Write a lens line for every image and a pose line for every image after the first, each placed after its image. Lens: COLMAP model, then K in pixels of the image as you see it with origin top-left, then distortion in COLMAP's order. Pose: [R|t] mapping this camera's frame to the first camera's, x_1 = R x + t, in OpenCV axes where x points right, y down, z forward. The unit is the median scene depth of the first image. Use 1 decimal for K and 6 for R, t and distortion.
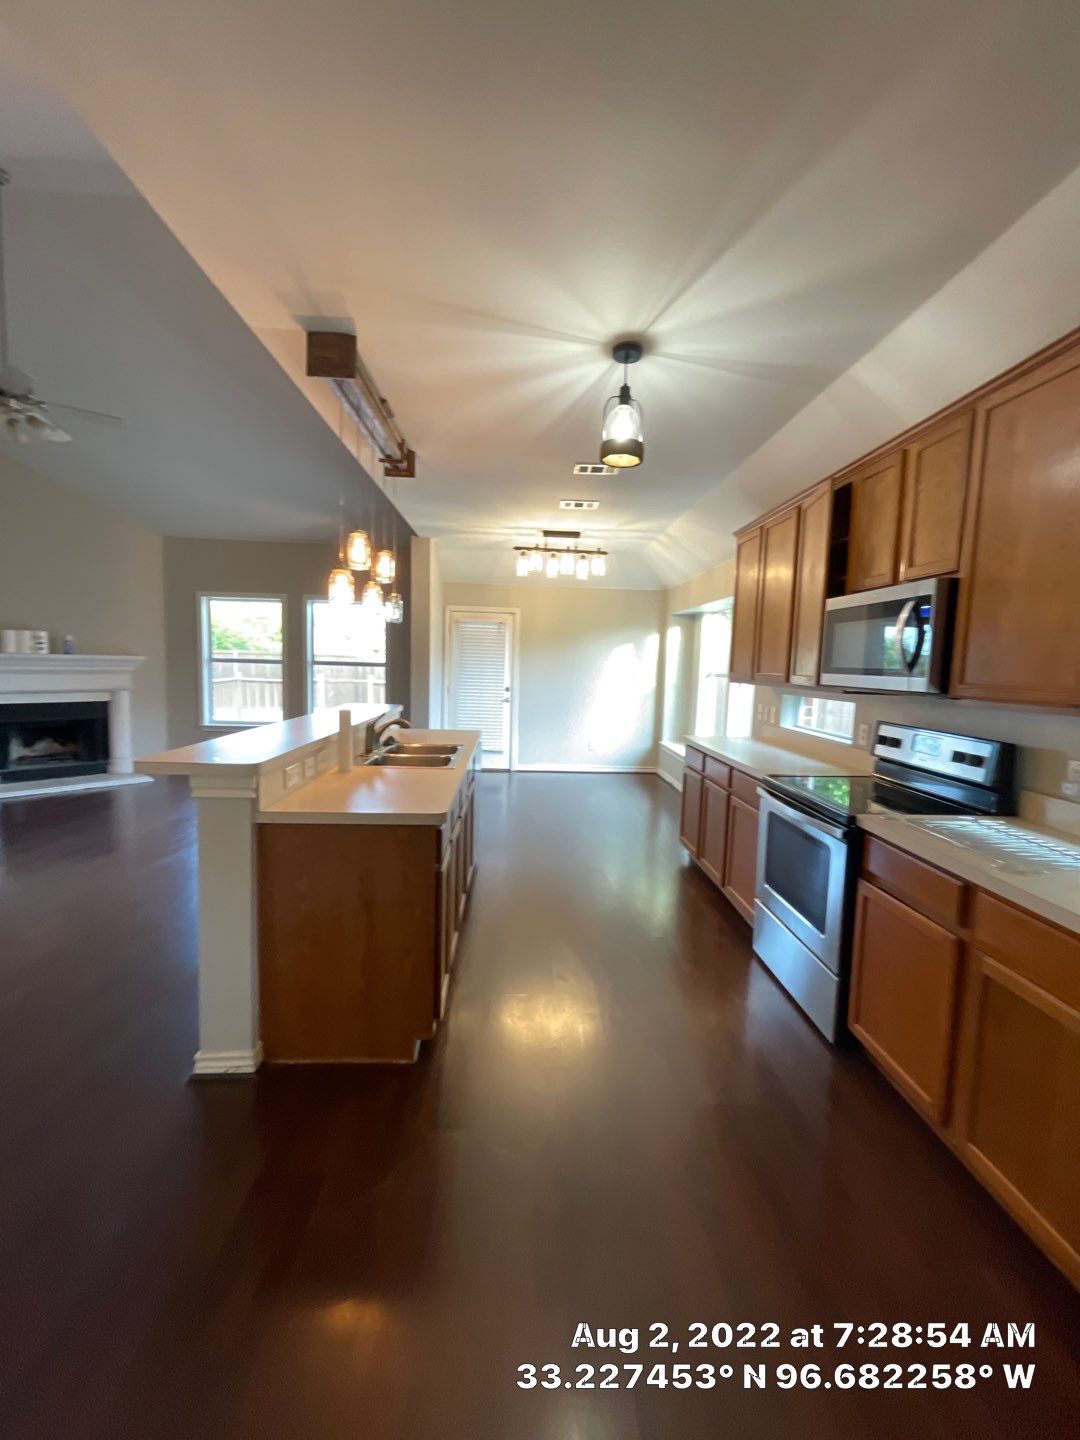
lens RADIAL K [[590.4, 0, 541.8], [0, 590.4, 714.9], [0, 0, 1]] dist [0.002129, 0.000290]
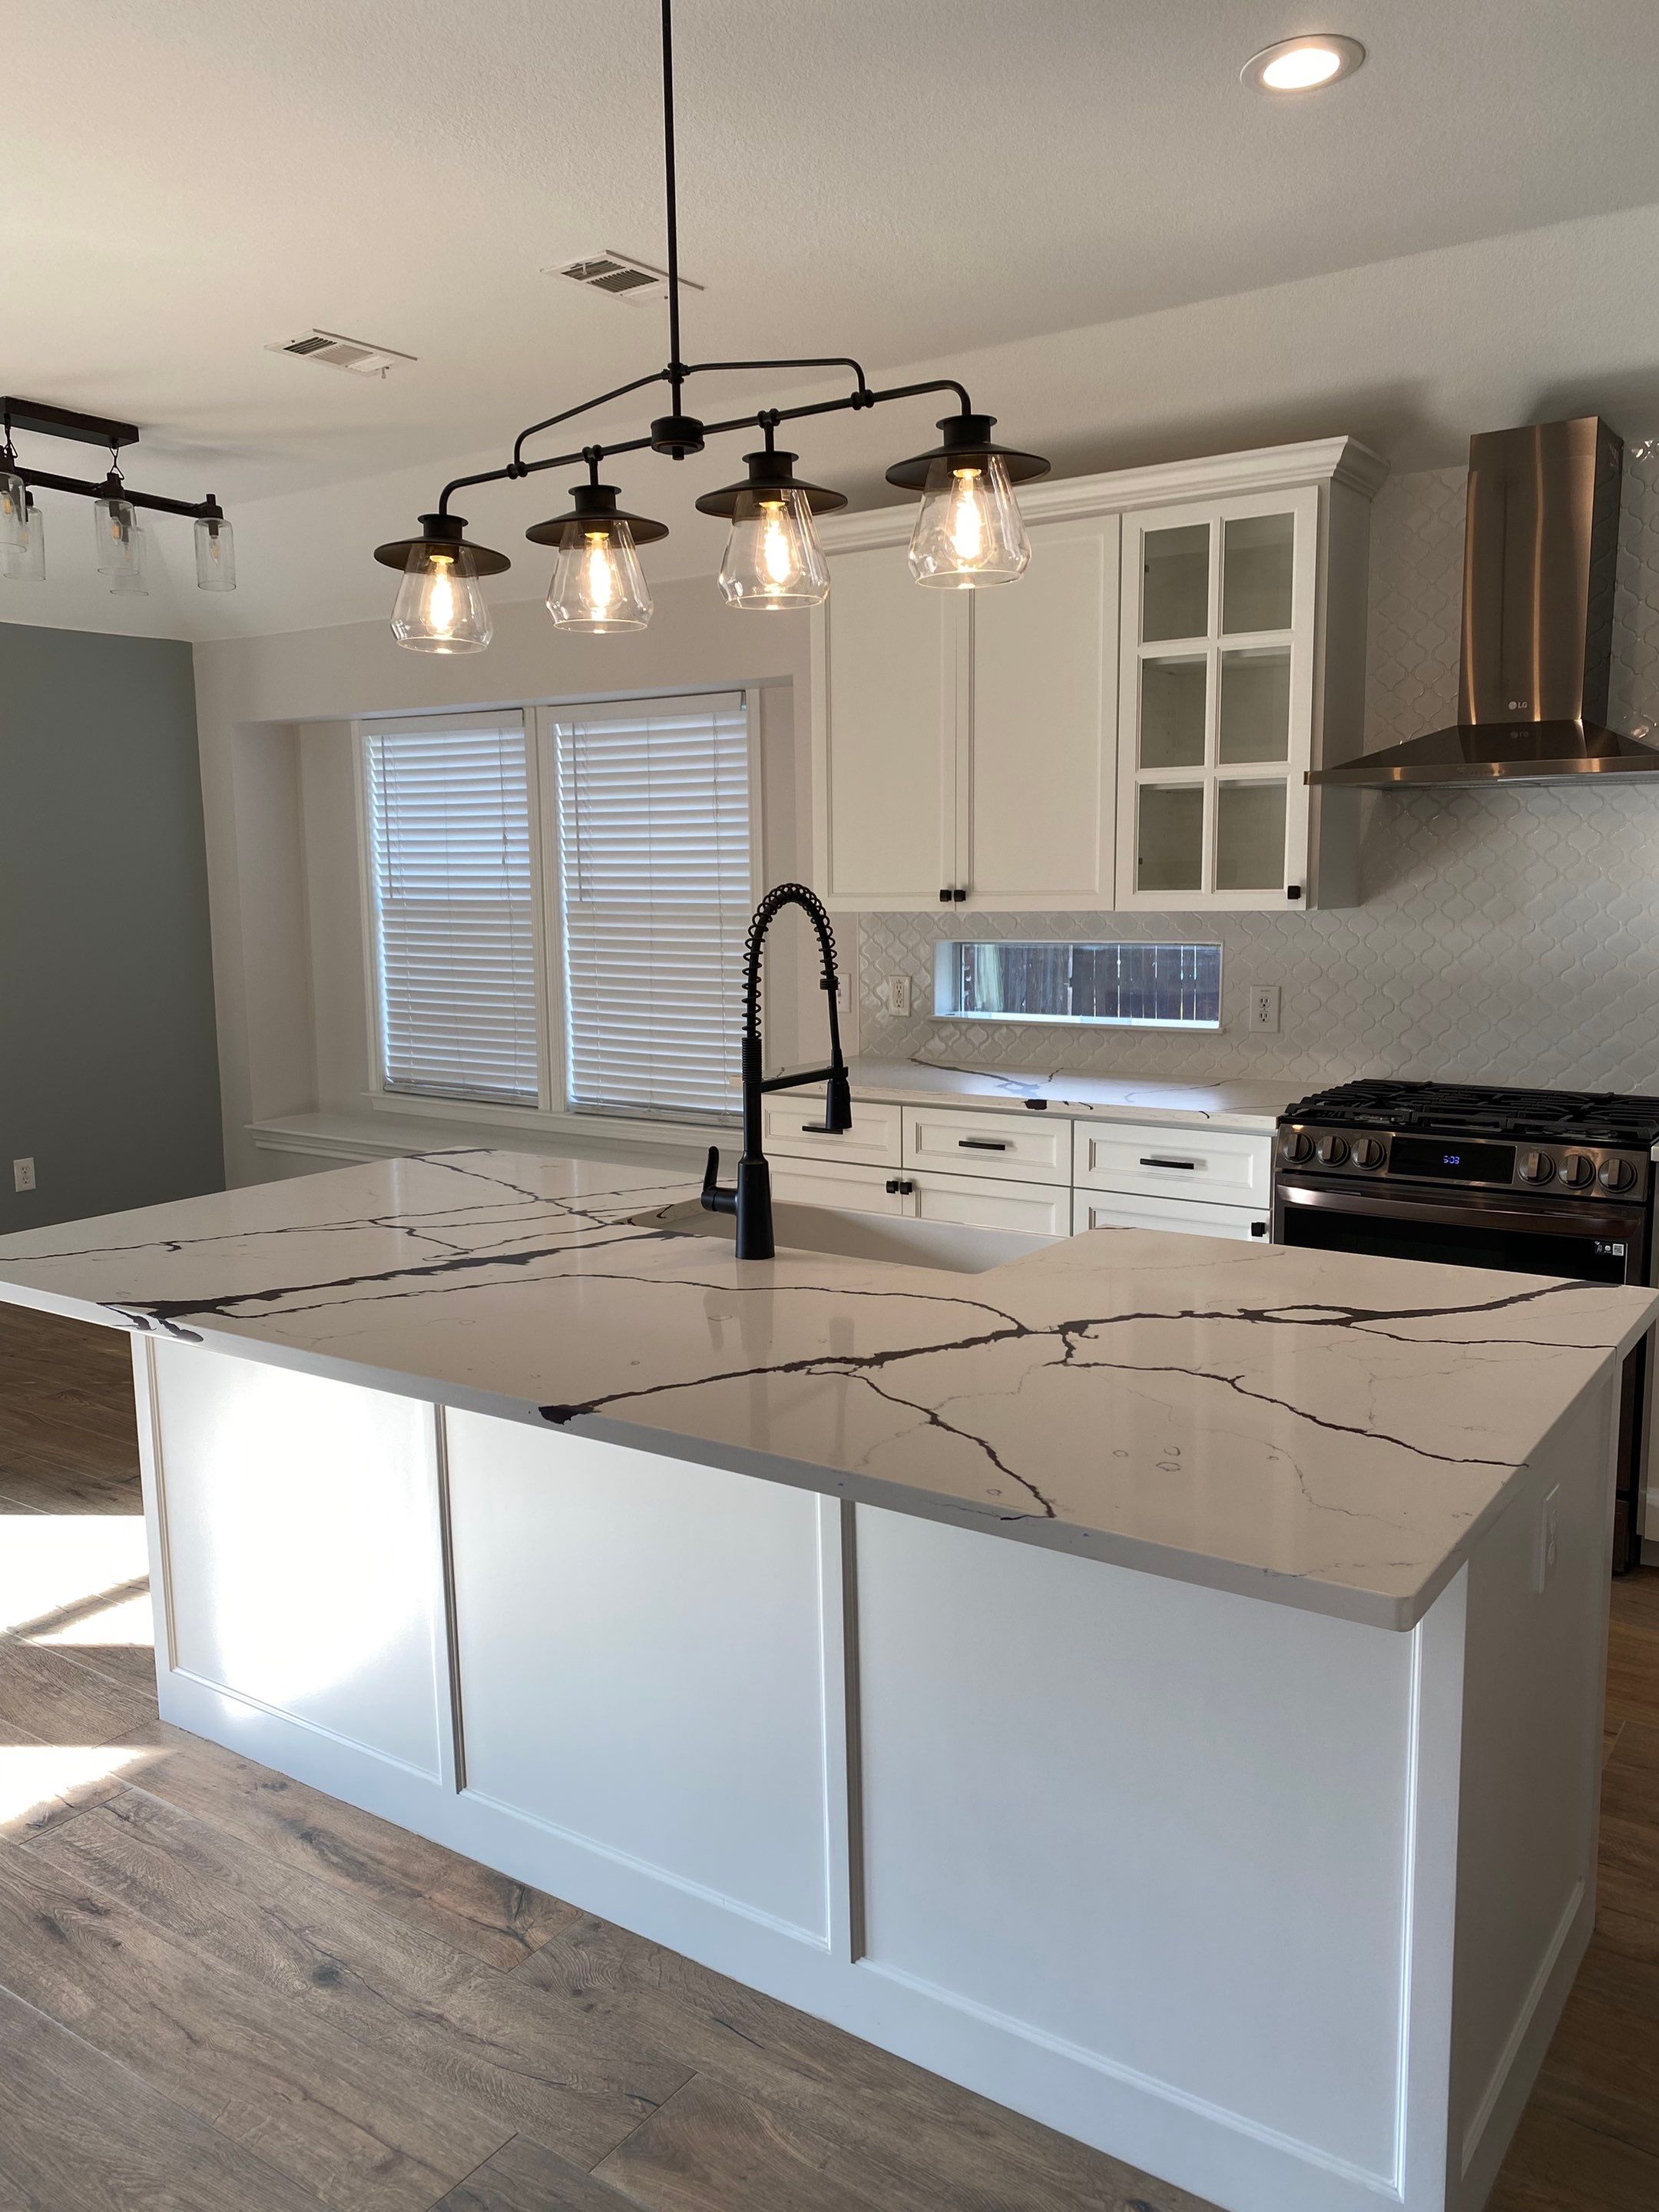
lens RADIAL K [[1689.6, 0, 826.8], [0, 1689.6, 1098.4], [0, 0, 1]] dist [0.054595, -0.041343]
pose [[0.608725, -0.140222, 0.780892, -0.779611], [0.100428, 0.989959, 0.099477, -0.068674], [-0.786999, 0.017869, 0.616695, 0.426101]]
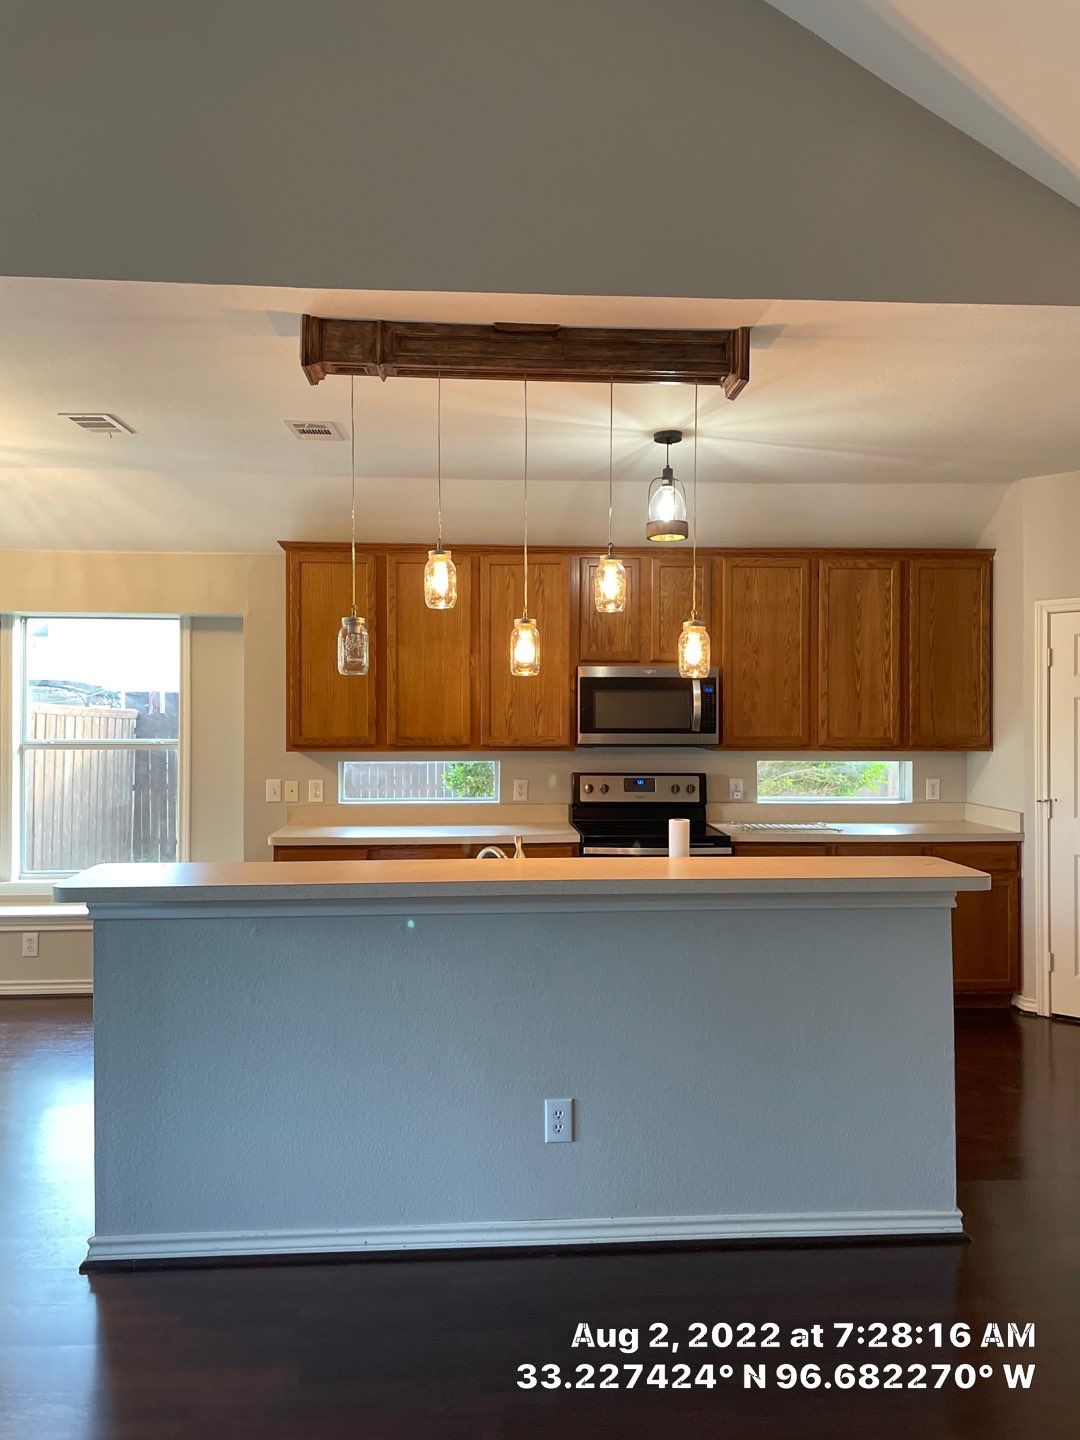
lens RADIAL K [[1090.0, 0, 544.3], [0, 1090.0, 711.8], [0, 0, 1]] dist [0.094282, -0.126730]
pose [[-0.024424, -0.027240, 0.999330, -1.372705], [0.086966, 0.995781, 0.029268, -0.156628], [-0.995912, 0.087623, -0.021952, 0.995825]]
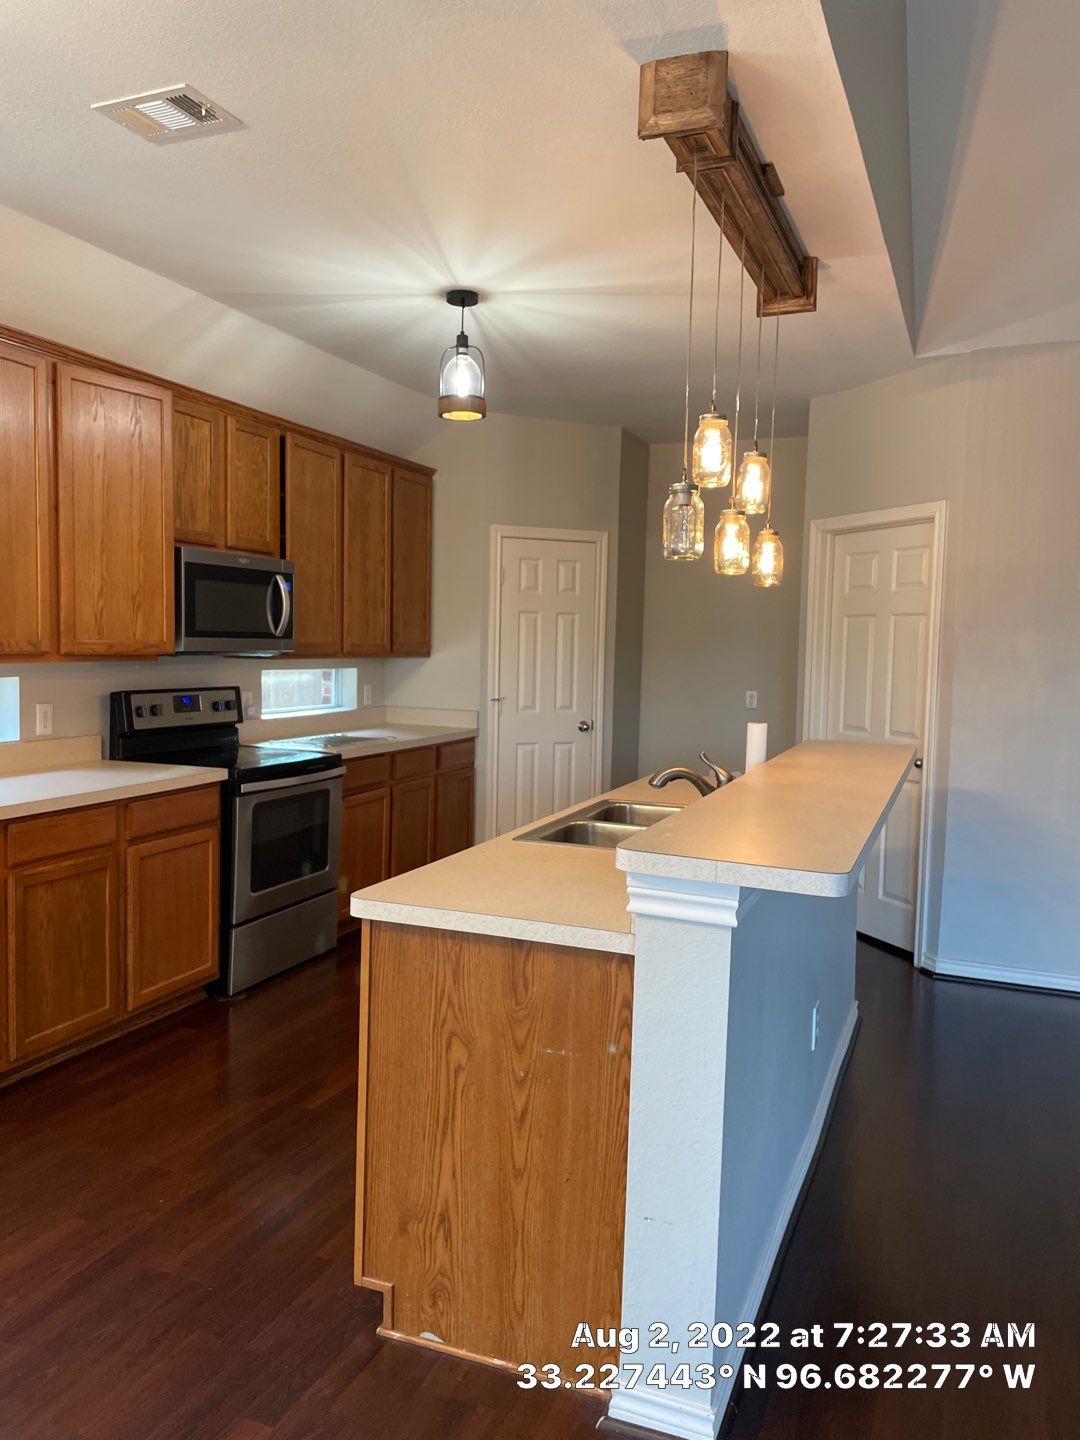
lens RADIAL K [[1090.0, 0, 544.3], [0, 1090.0, 711.8], [0, 0, 1]] dist [0.094282, -0.126730]
pose [[-0.910011, -0.078596, 0.407065, -0.541086], [-0.013798, 0.987064, 0.159735, -0.195952], [-0.414353, 0.139744, -0.899324, 1.955488]]
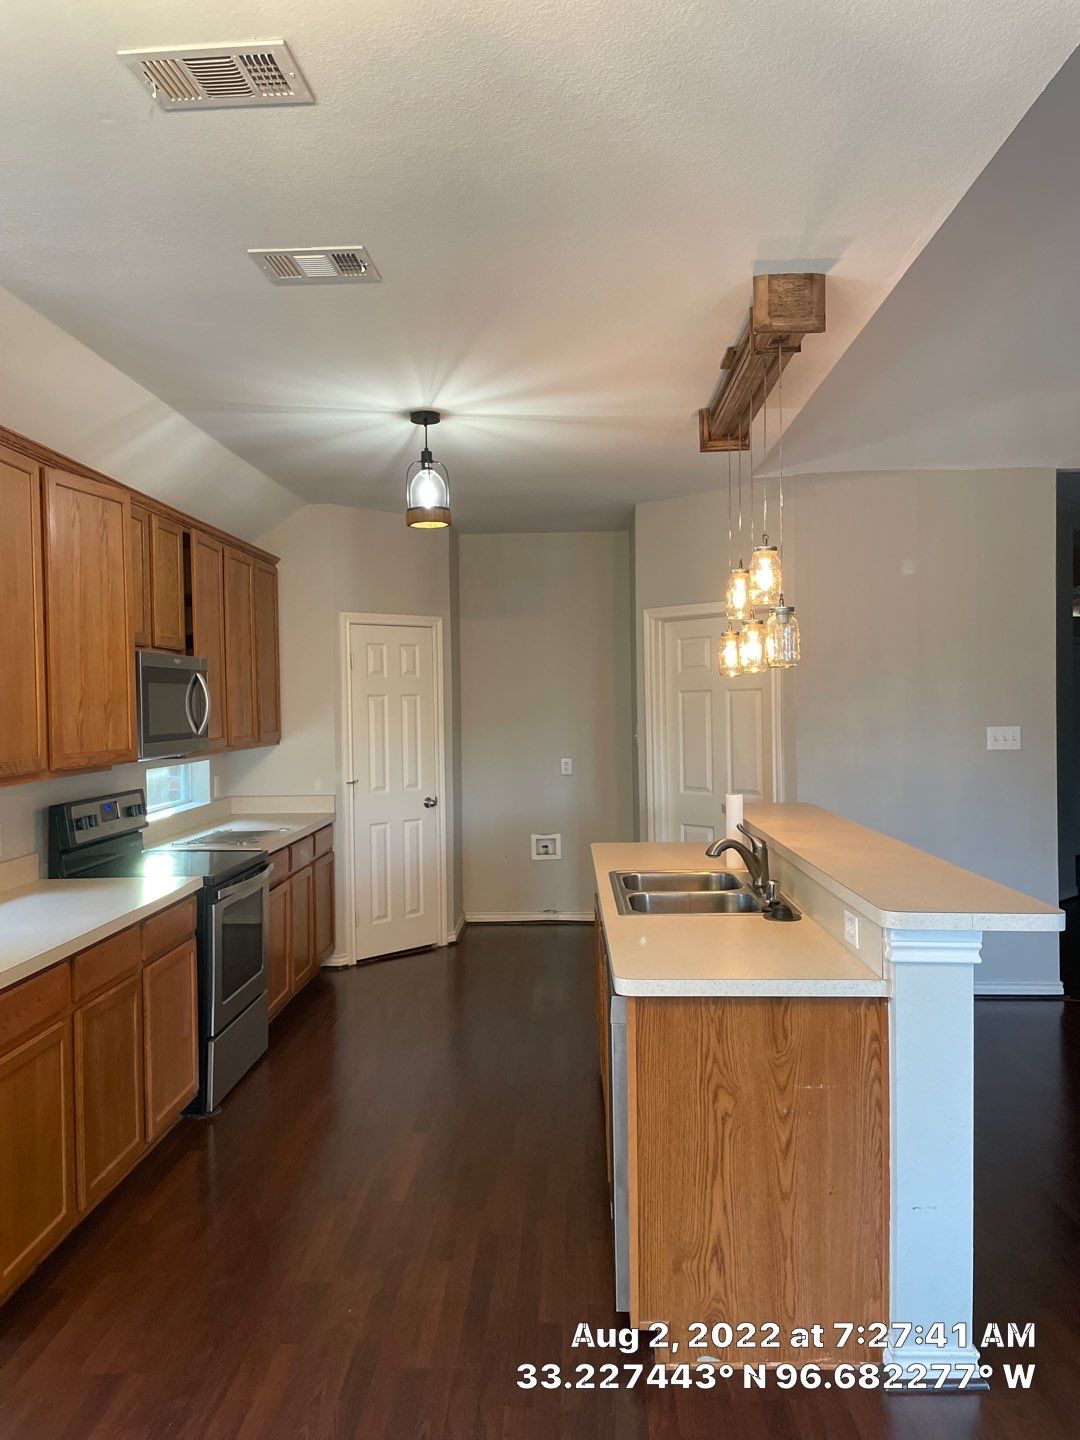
lens RADIAL K [[1086.1, 0, 544.1], [0, 1086.1, 715.1], [0, 0, 1]] dist [0.095720, -0.121701]
pose [[-0.997229, -0.015686, 0.072719, -0.146619], [-0.007950, 0.994389, 0.105488, -0.239883], [-0.073965, 0.104617, -0.991758, 2.167183]]
